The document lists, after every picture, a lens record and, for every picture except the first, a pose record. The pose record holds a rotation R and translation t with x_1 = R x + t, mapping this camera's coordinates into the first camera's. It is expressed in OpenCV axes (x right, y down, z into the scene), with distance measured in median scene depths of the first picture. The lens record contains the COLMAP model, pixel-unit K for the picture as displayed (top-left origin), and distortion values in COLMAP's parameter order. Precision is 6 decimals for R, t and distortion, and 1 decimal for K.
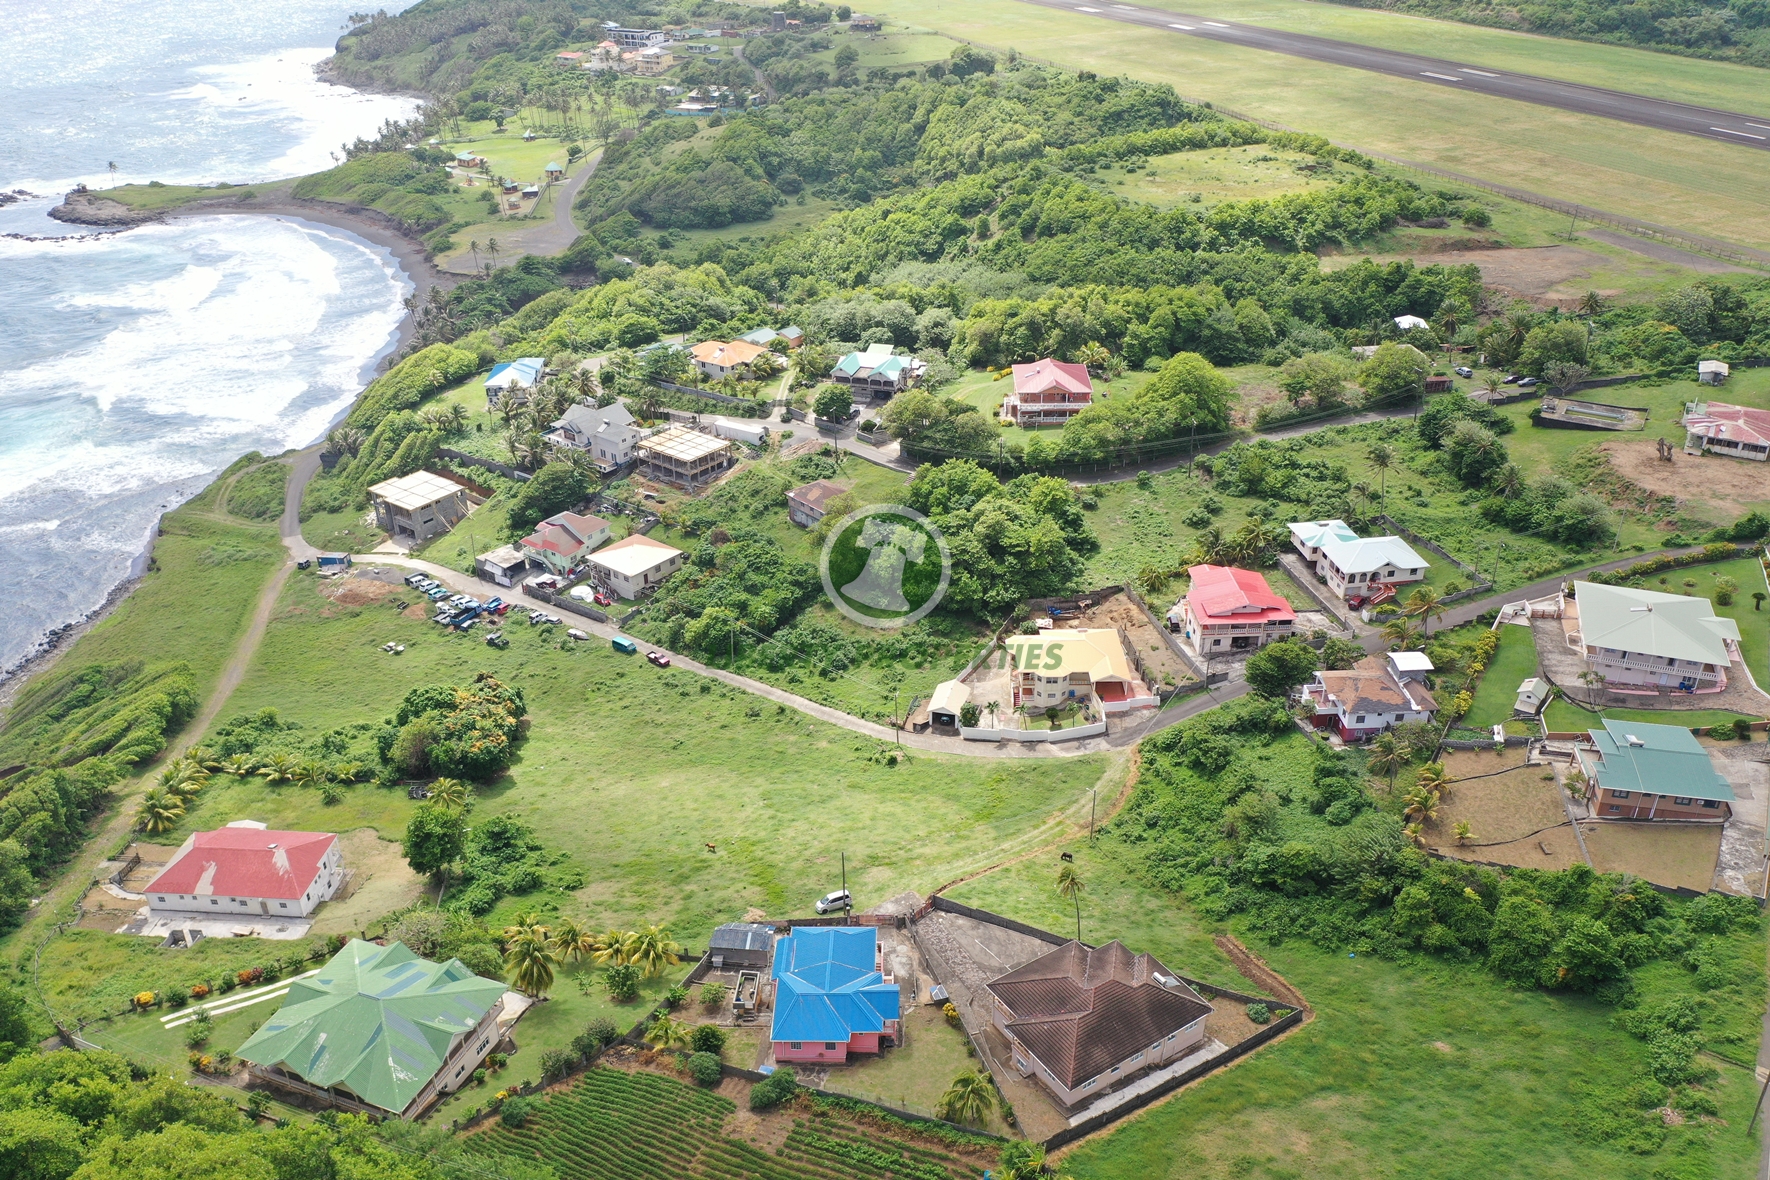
lens RADIAL K [[1398.1, 0, 887.6], [0, 1398.1, 589.3], [0, 0, 1]] dist [0.002608, 0.000094]
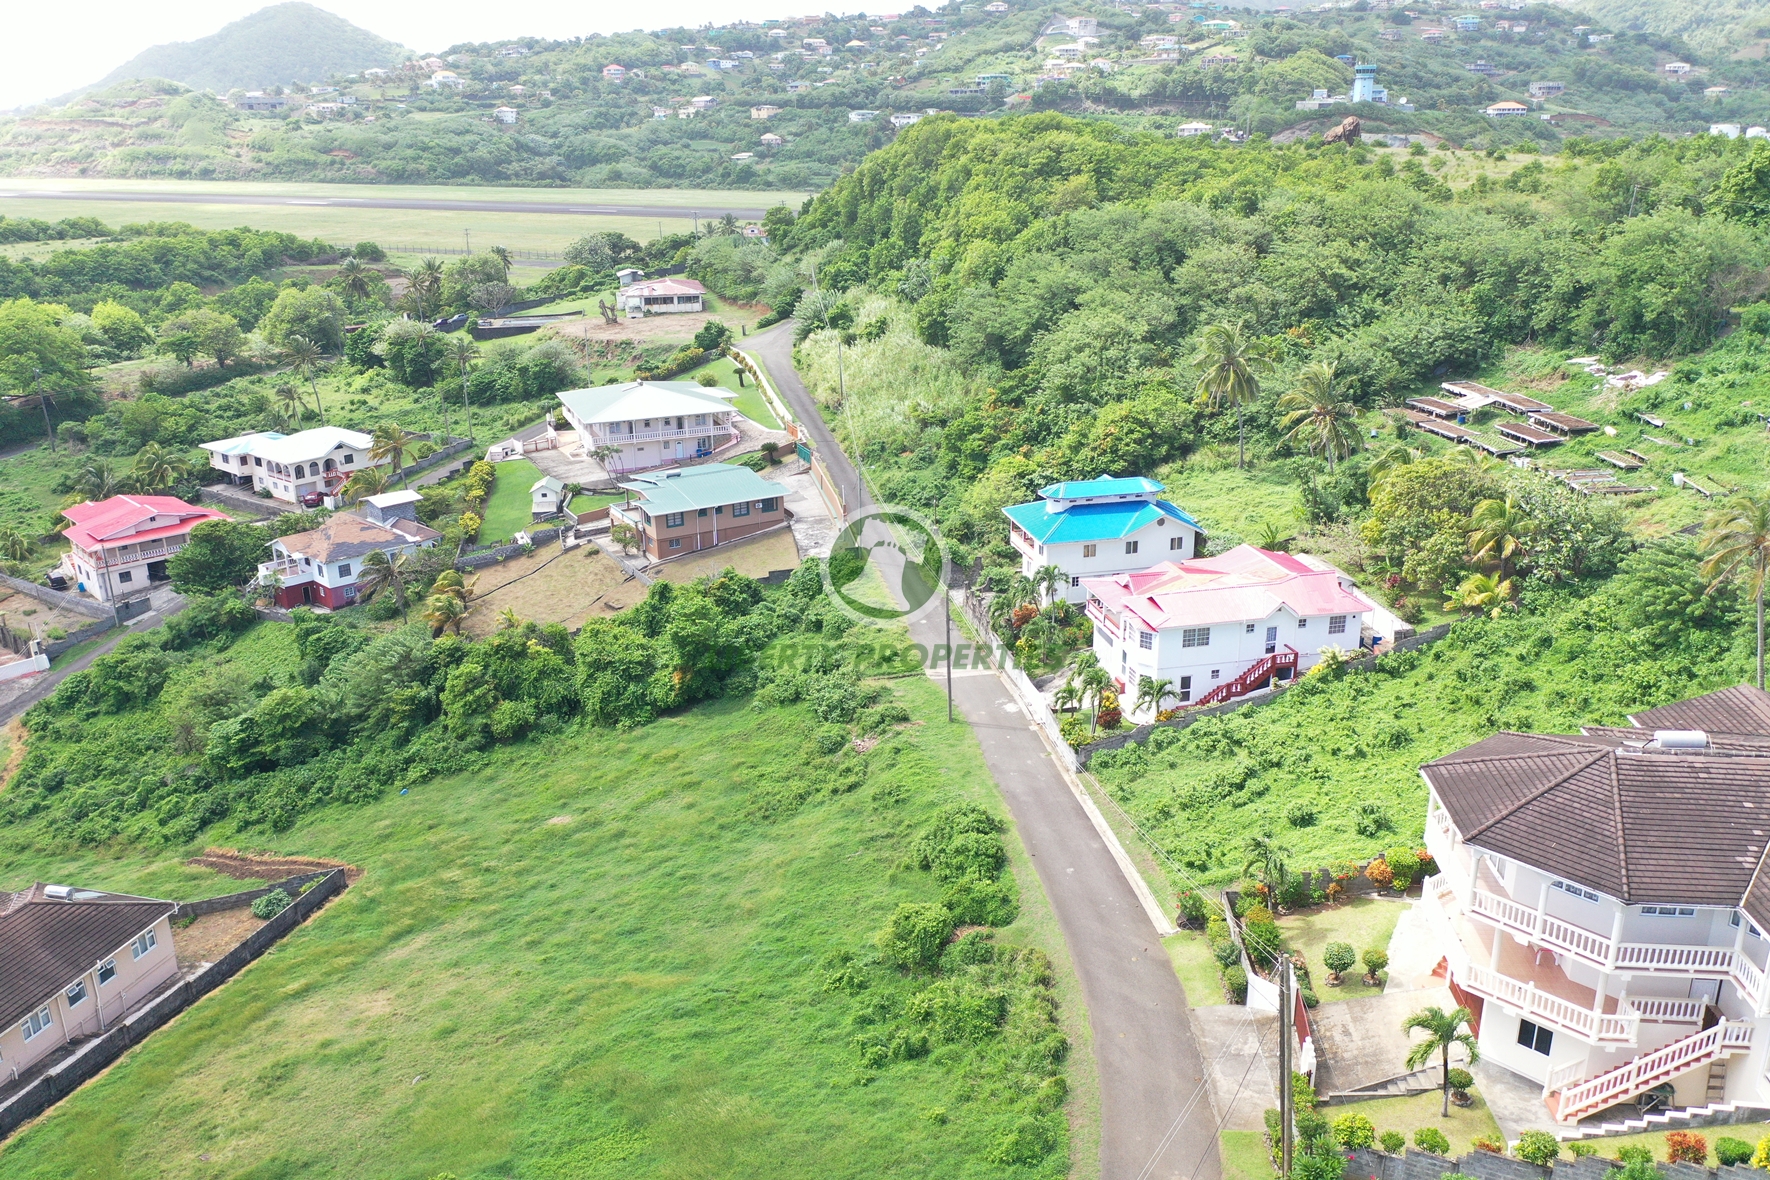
lens RADIAL K [[1395.5, 0, 887.8], [0, 1395.5, 587.8], [0, 0, 1]] dist [-0.000331, 0.001853]
pose [[0.745189, -0.217321, 0.630448, 0.076466], [0.322578, 0.944910, -0.055569, 0.193613], [-0.583641, 0.244778, 0.774240, 0.235659]]
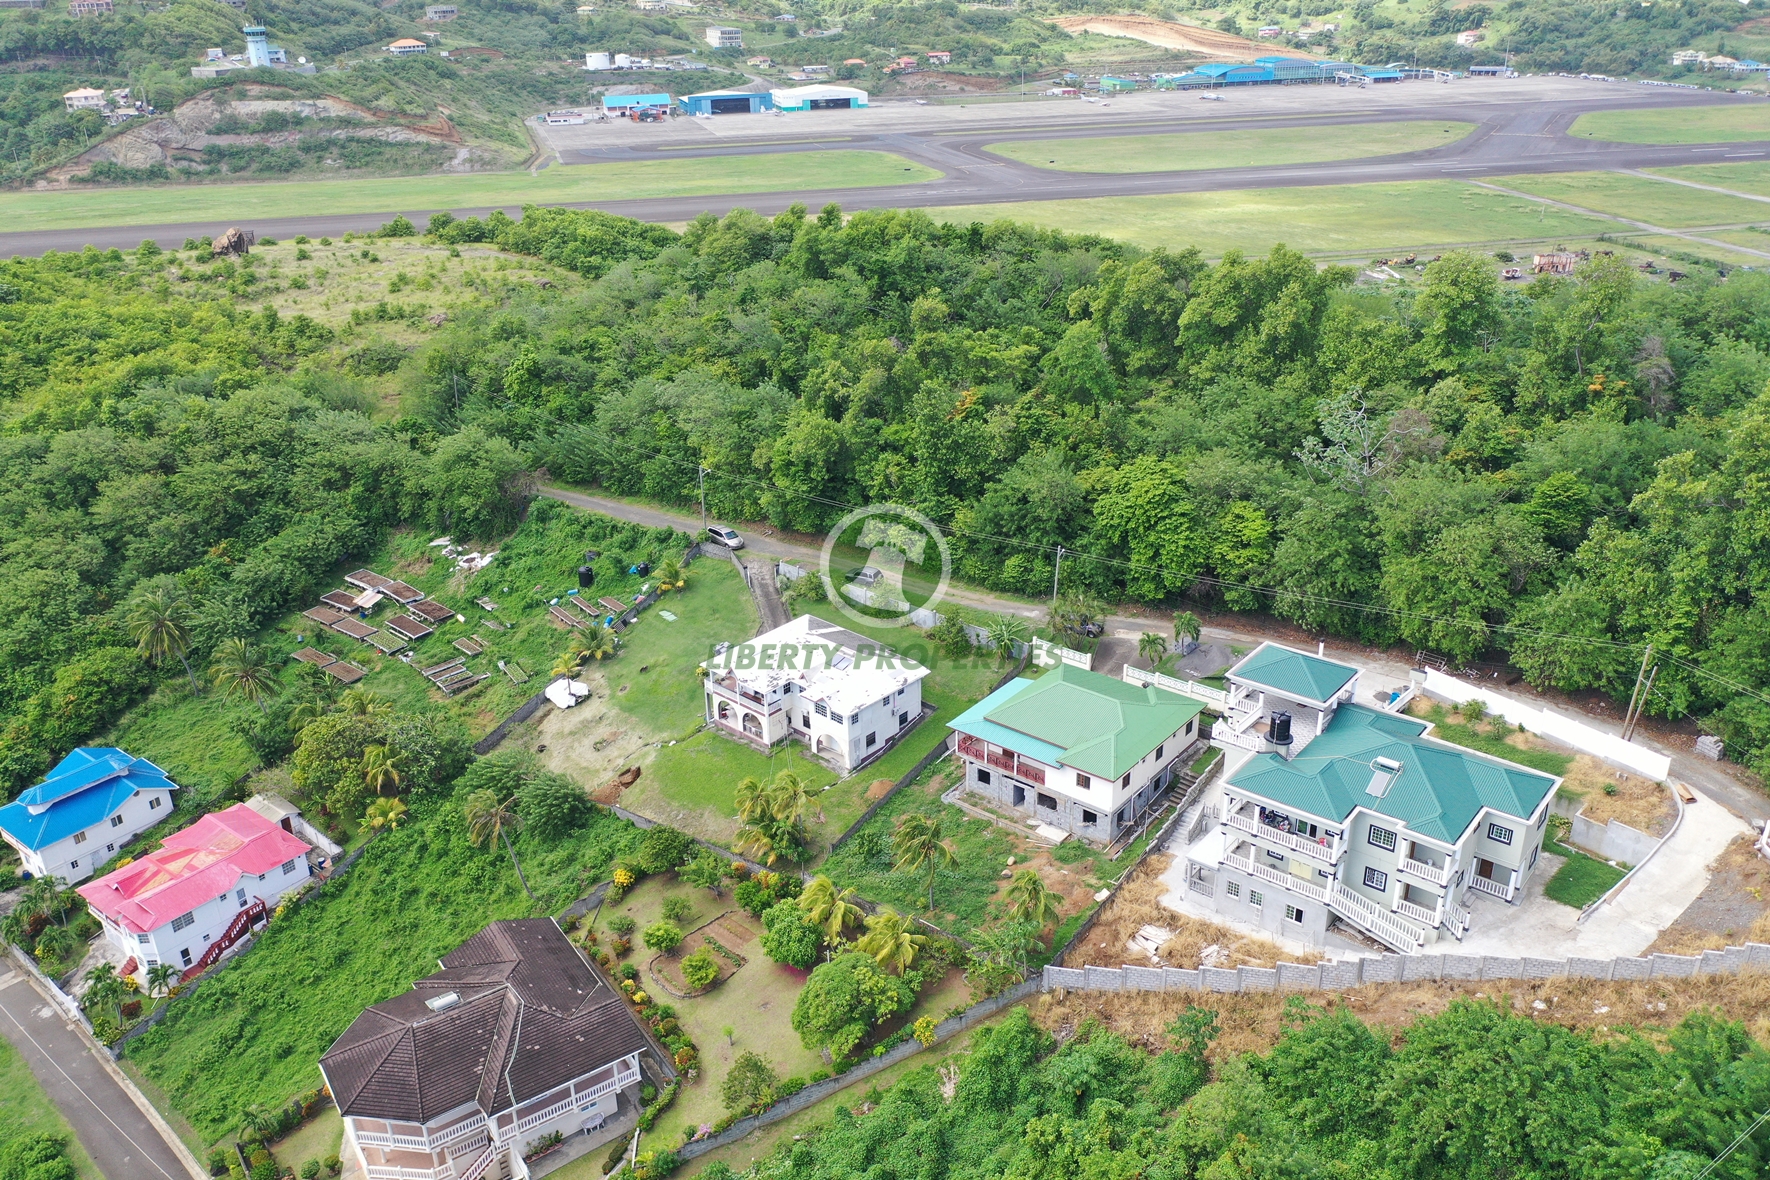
lens RADIAL K [[1395.9, 0, 887.9], [0, 1395.9, 588.8], [0, 0, 1]] dist [0.001121, -0.000586]
pose [[0.148258, -0.404980, 0.902226, 0.000470], [0.488077, 0.823423, 0.289405, 0.089369], [-0.860116, 0.397449, 0.319740, 0.048209]]
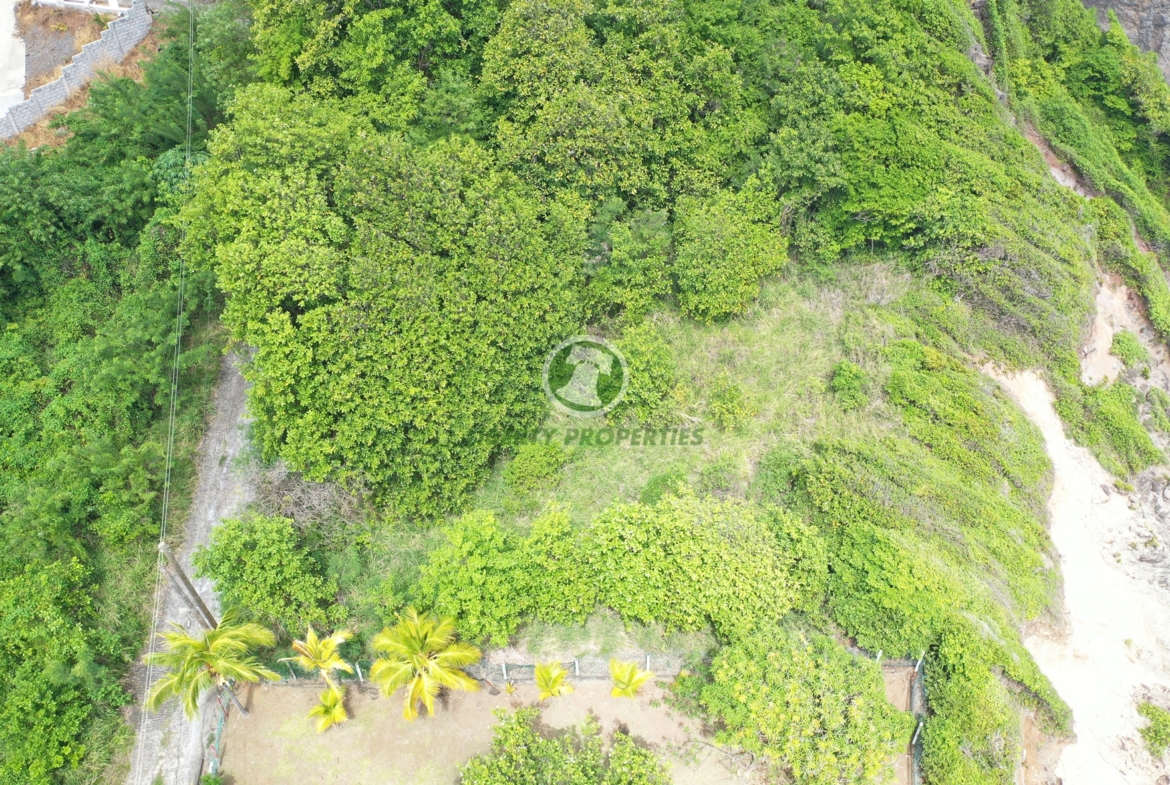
lens RADIAL K [[924.2, 0, 586.7], [0, 924.2, 392.0], [0, 0, 1]] dist [0.002608, 0.000094]
pose [[-0.899705, -0.269412, 0.343437, 0.052525], [0.225569, 0.386635, 0.894222, 0.195869], [-0.373698, 0.882004, -0.287086, 0.126624]]
